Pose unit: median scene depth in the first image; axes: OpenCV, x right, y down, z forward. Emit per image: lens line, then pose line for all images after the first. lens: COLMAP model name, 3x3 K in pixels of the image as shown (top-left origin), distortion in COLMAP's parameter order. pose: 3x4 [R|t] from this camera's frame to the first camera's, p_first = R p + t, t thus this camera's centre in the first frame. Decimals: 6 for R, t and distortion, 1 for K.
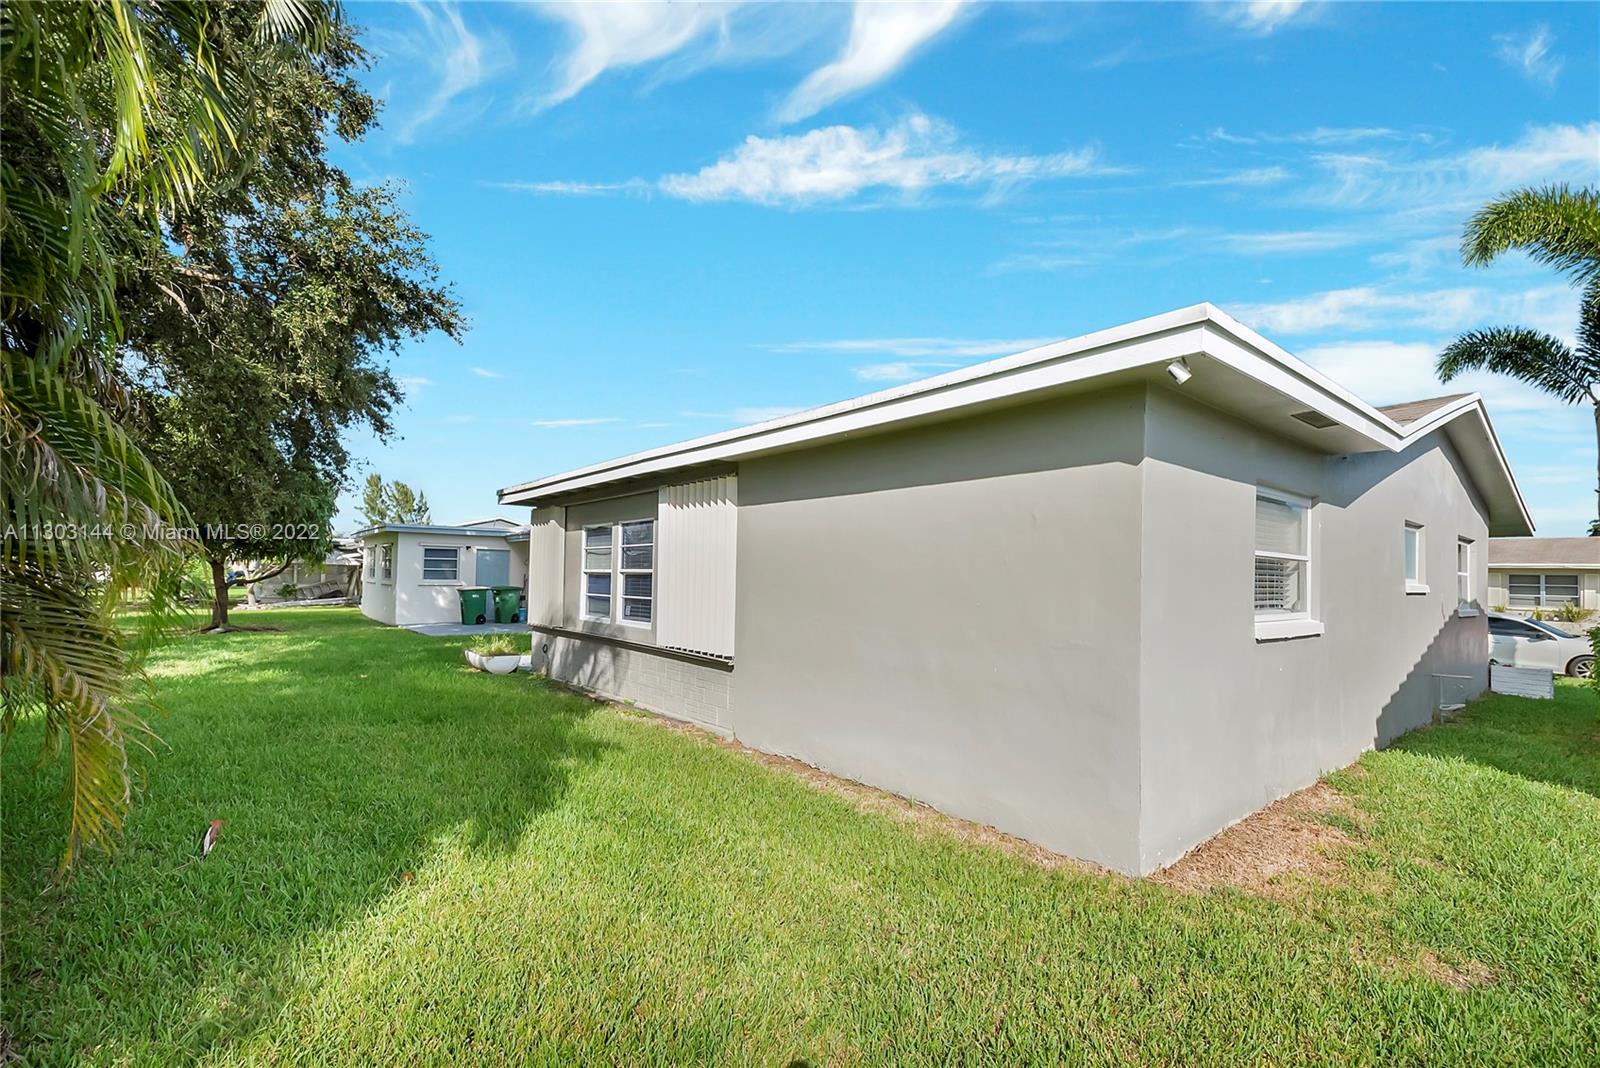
lens RADIAL K [[705.7, 0, 801.9], [0, 705.7, 577.1], [0, 0, 1]] dist [0.000345, 0.000063]
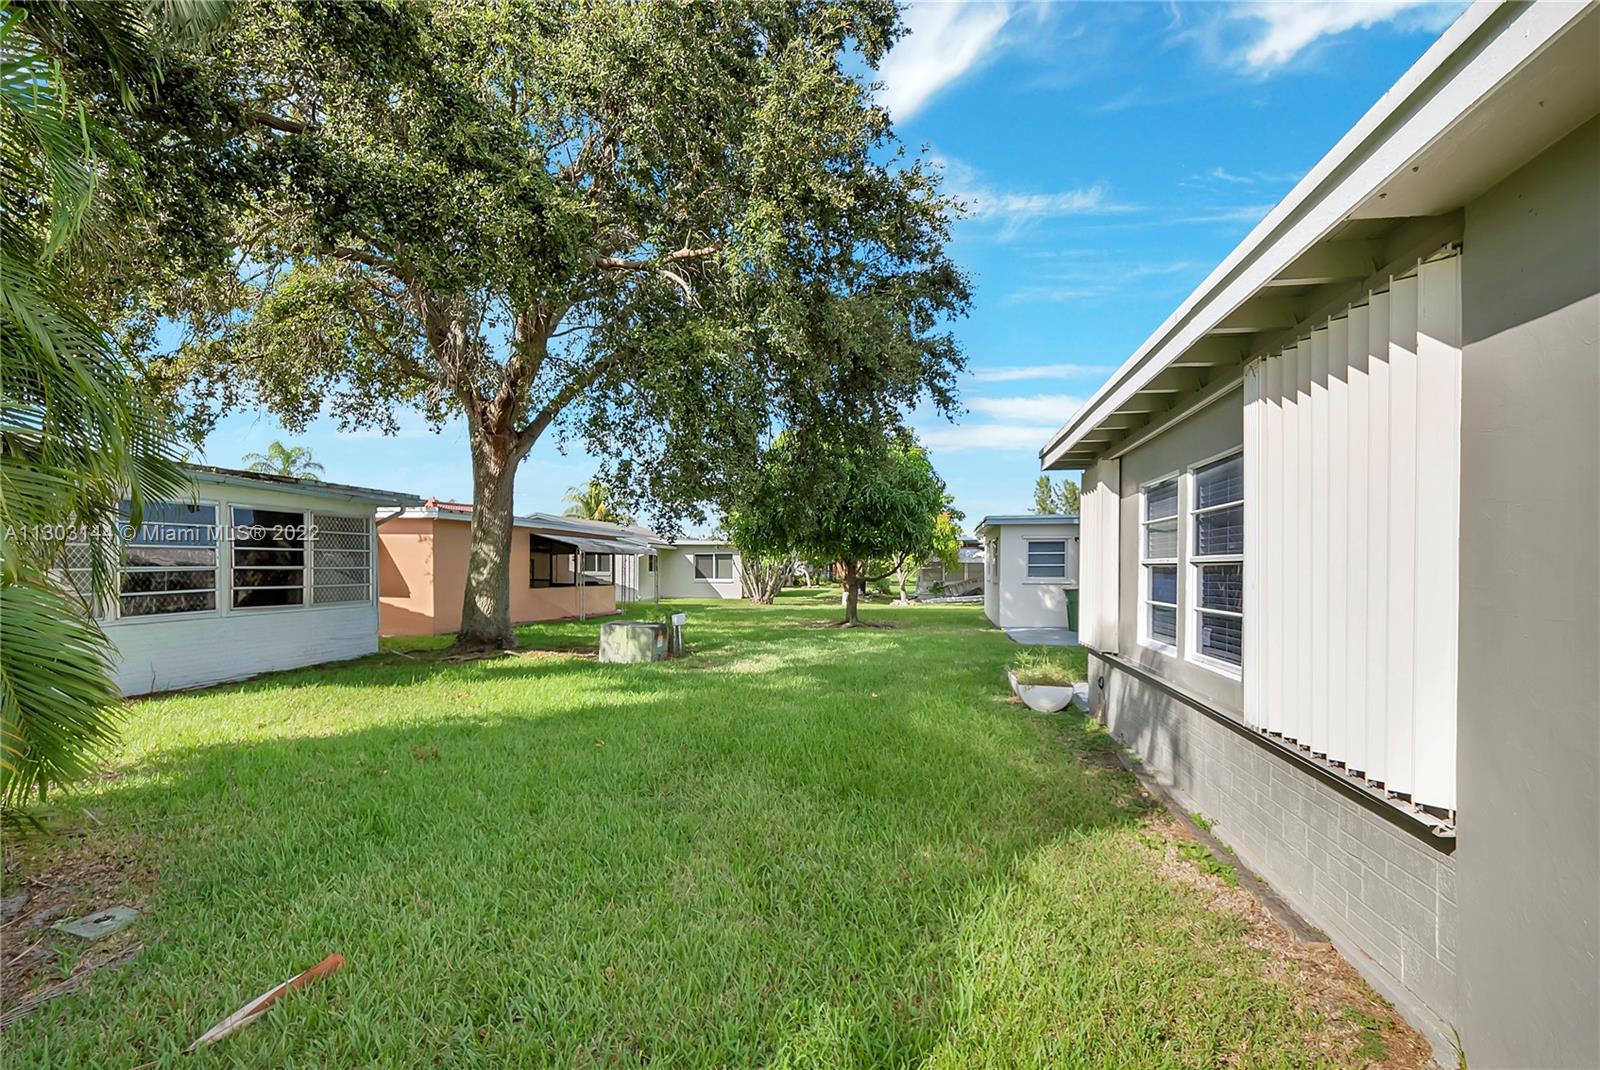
lens RADIAL K [[739.3, 0, 802.9], [0, 739.3, 570.1], [0, 0, 1]] dist [0.002483, -0.000007]
pose [[0.644007, -0.009861, -0.764956, -0.017542], [0.005605, 0.999951, -0.008171, 0.001177], [0.764999, 0.000975, 0.644030, 0.346947]]
